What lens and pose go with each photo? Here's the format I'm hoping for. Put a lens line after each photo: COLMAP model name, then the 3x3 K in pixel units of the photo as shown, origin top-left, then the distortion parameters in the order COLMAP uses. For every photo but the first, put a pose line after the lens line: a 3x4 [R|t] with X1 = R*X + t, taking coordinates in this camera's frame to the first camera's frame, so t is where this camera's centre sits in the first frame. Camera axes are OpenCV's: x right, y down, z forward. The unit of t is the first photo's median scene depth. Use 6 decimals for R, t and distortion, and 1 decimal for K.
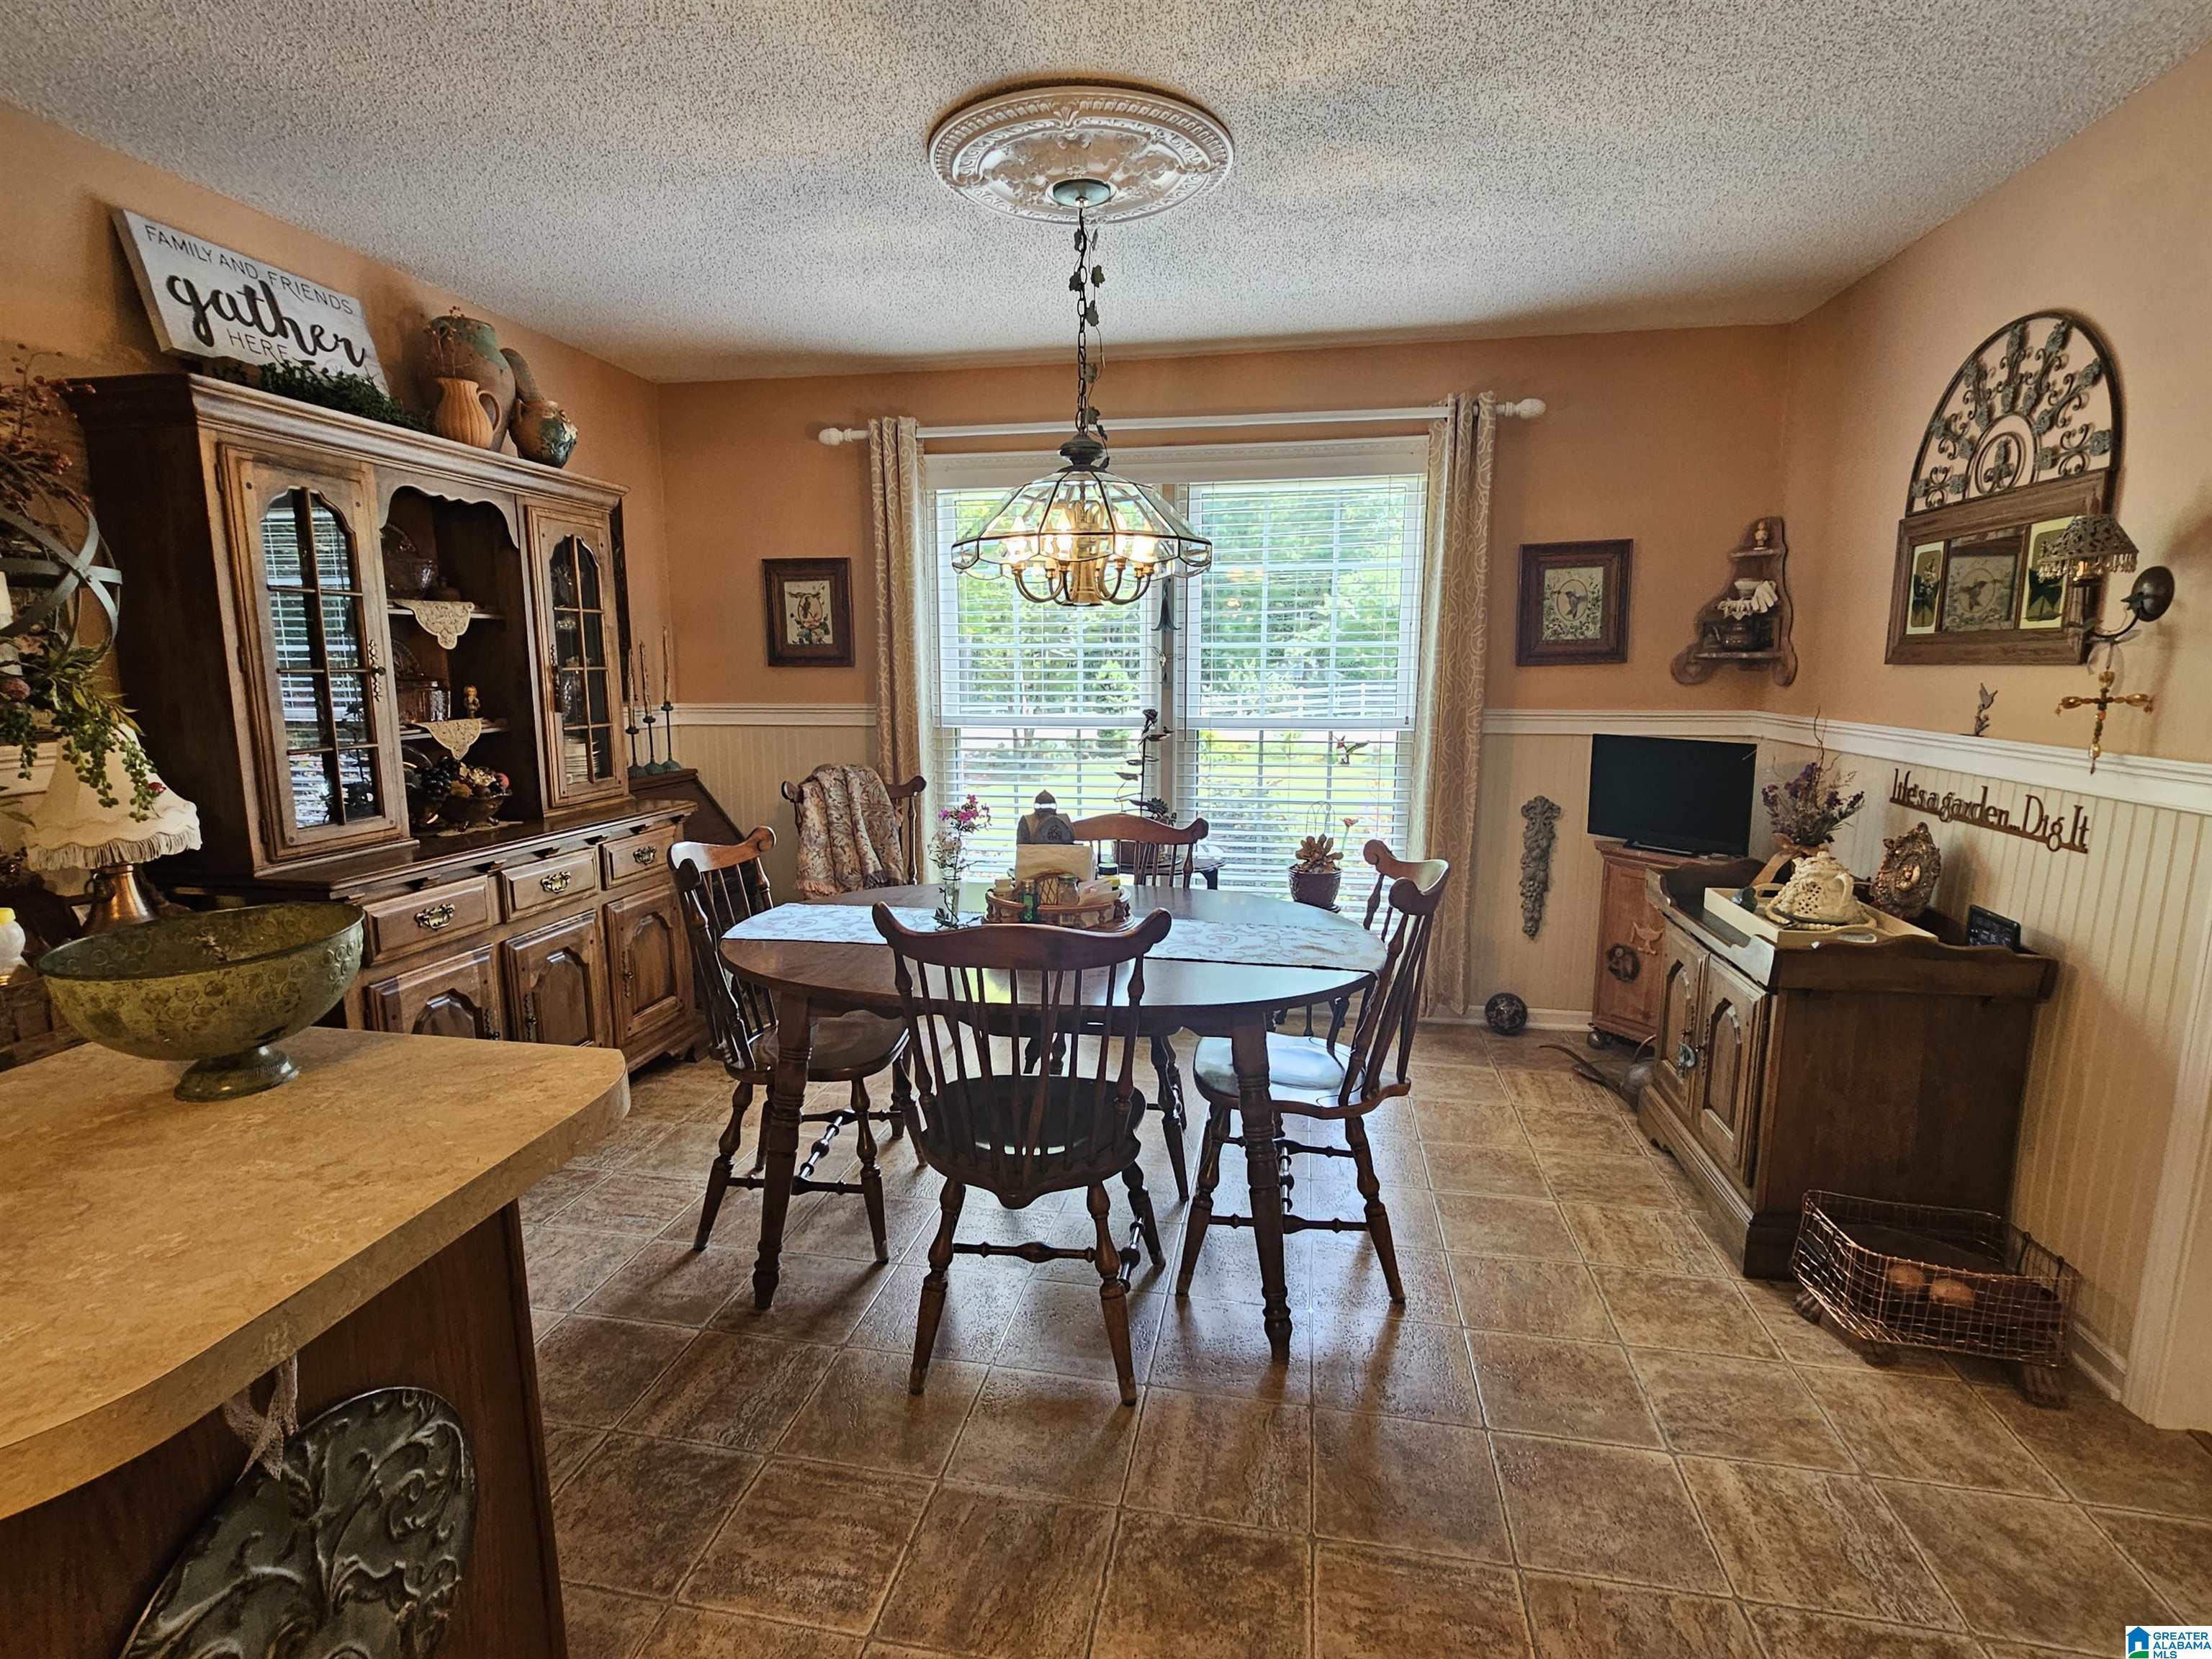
lens RADIAL K [[1082.8, 0, 1097.3], [0, 1082.8, 836.8], [0, 0, 1]] dist [-0.000719, 0.000664]
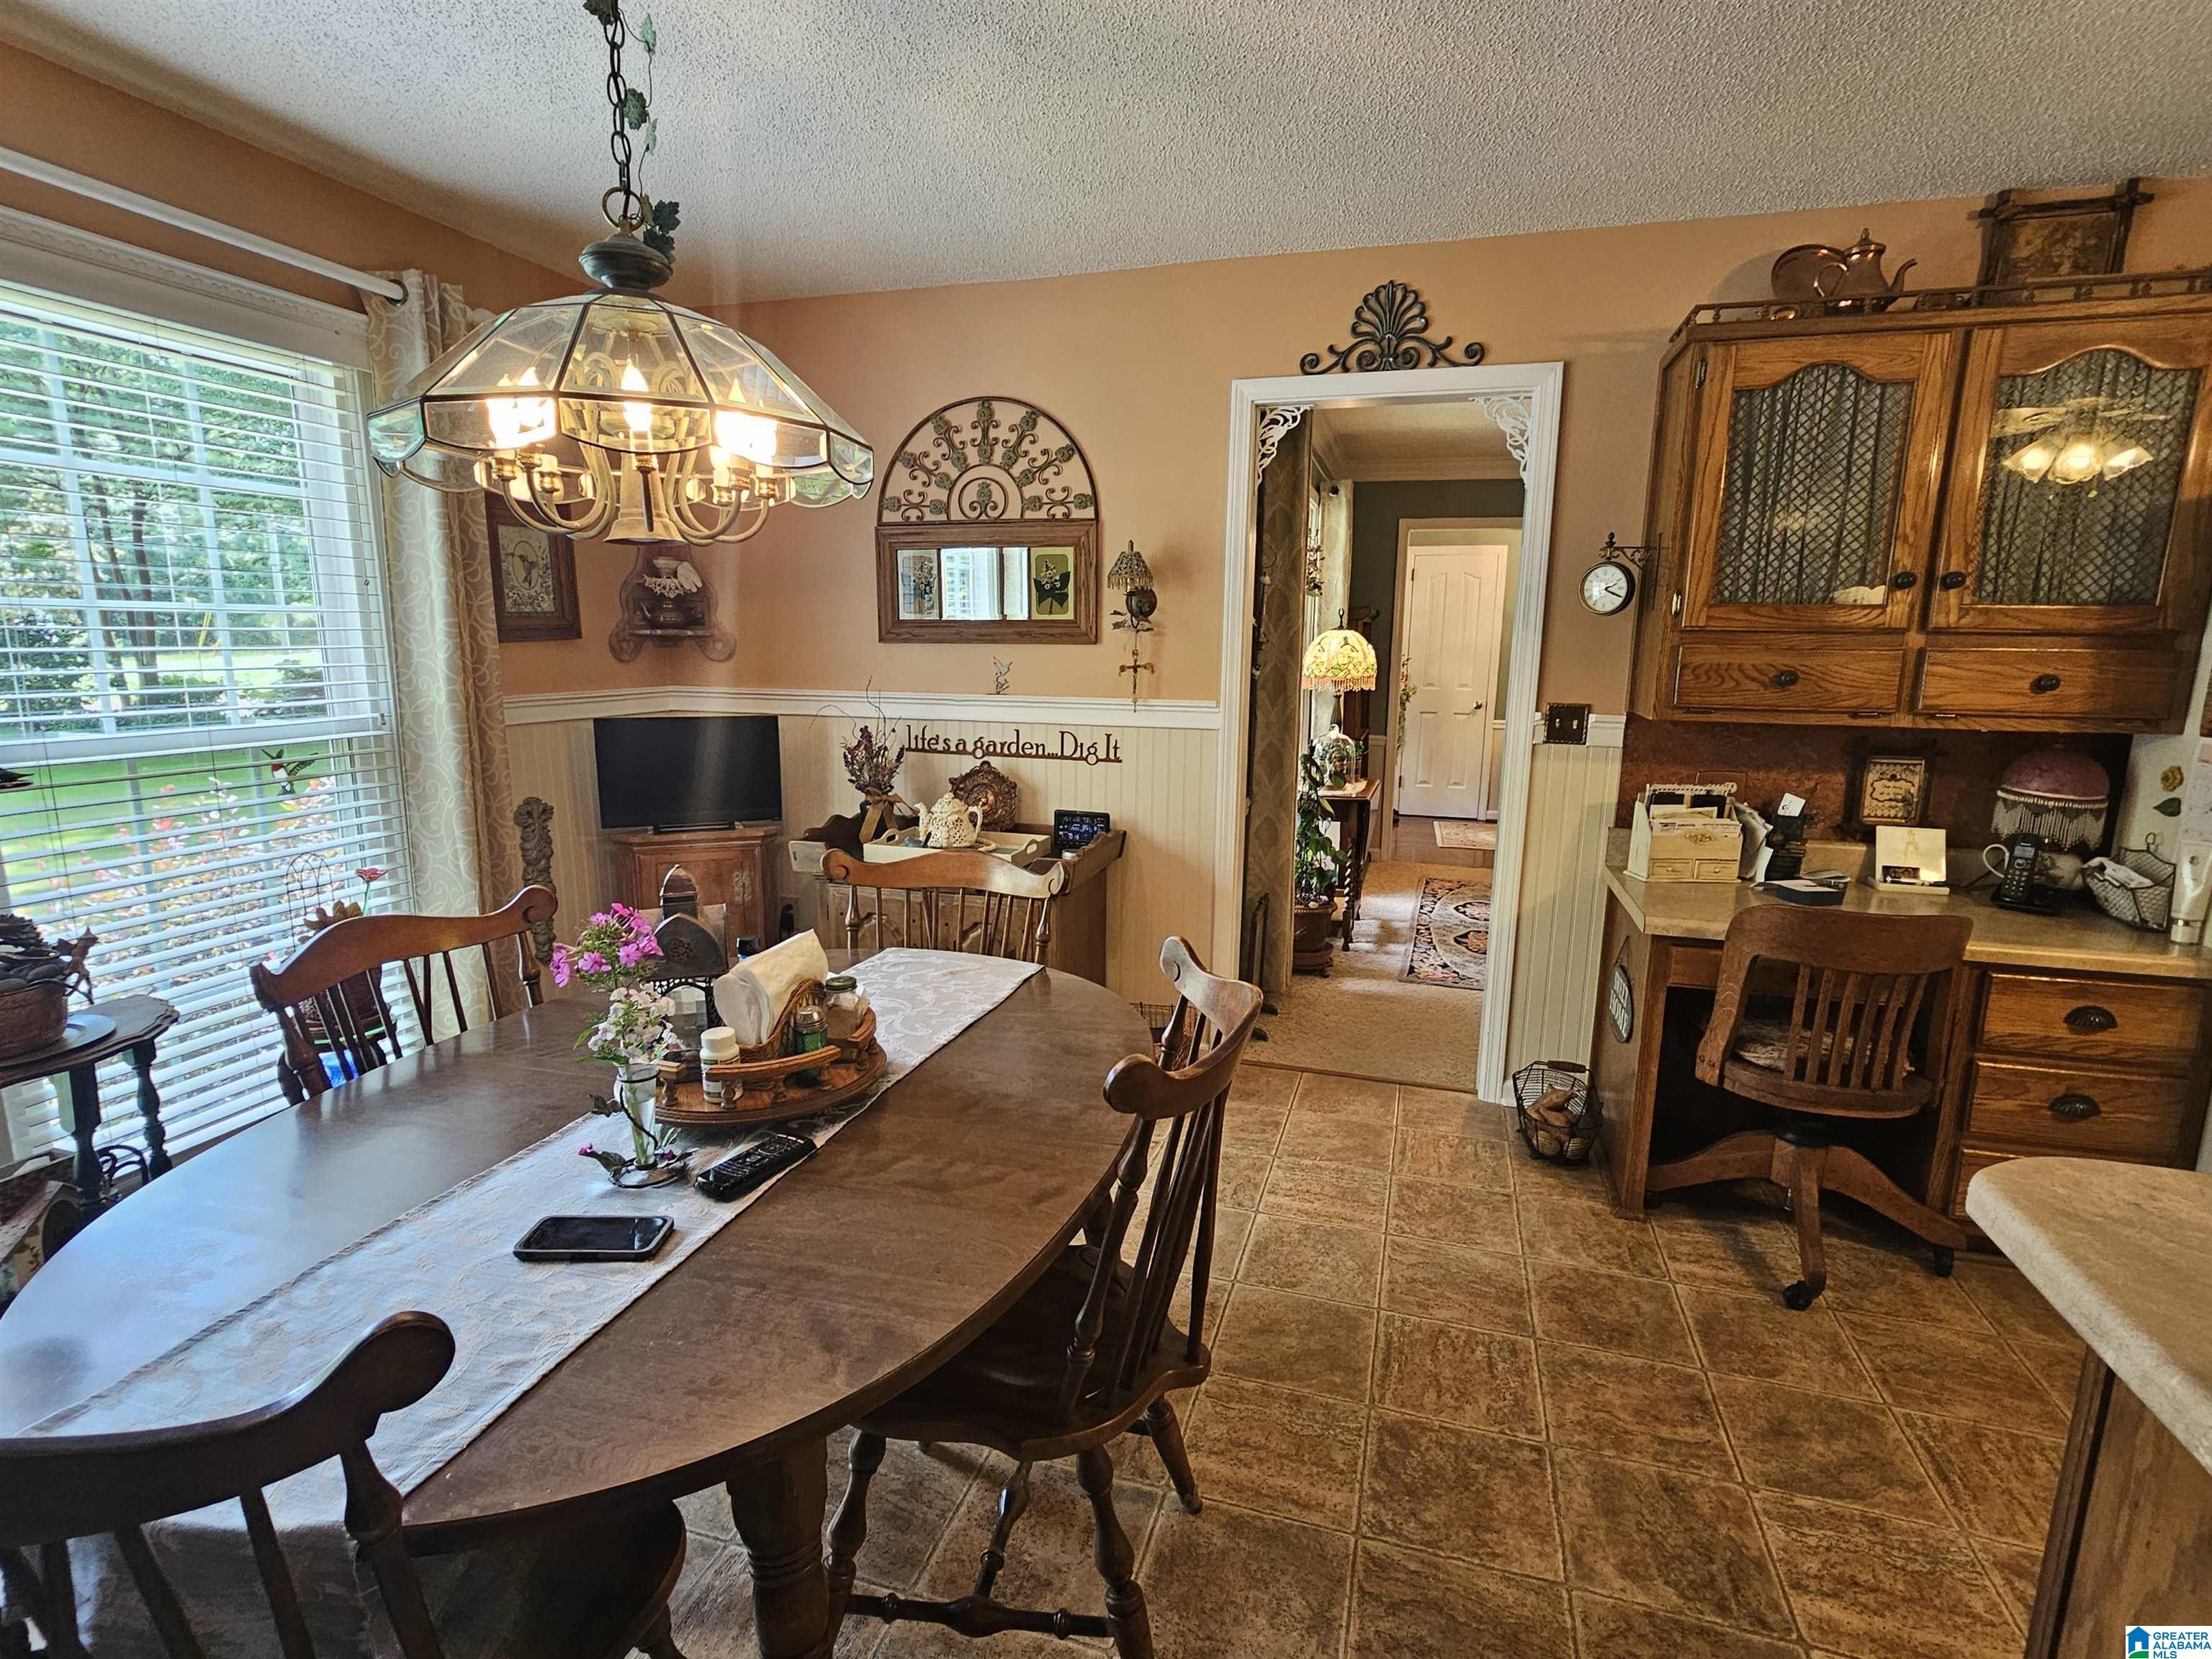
lens RADIAL K [[1082.8, 0, 1097.3], [0, 1082.8, 836.8], [0, 0, 1]] dist [-0.000719, 0.000664]
pose [[0.107126, -0.172525, 0.979162, -0.567845], [0.150595, 0.976283, 0.155542, -0.110414], [-0.982774, 0.130794, 0.130567, 0.701358]]
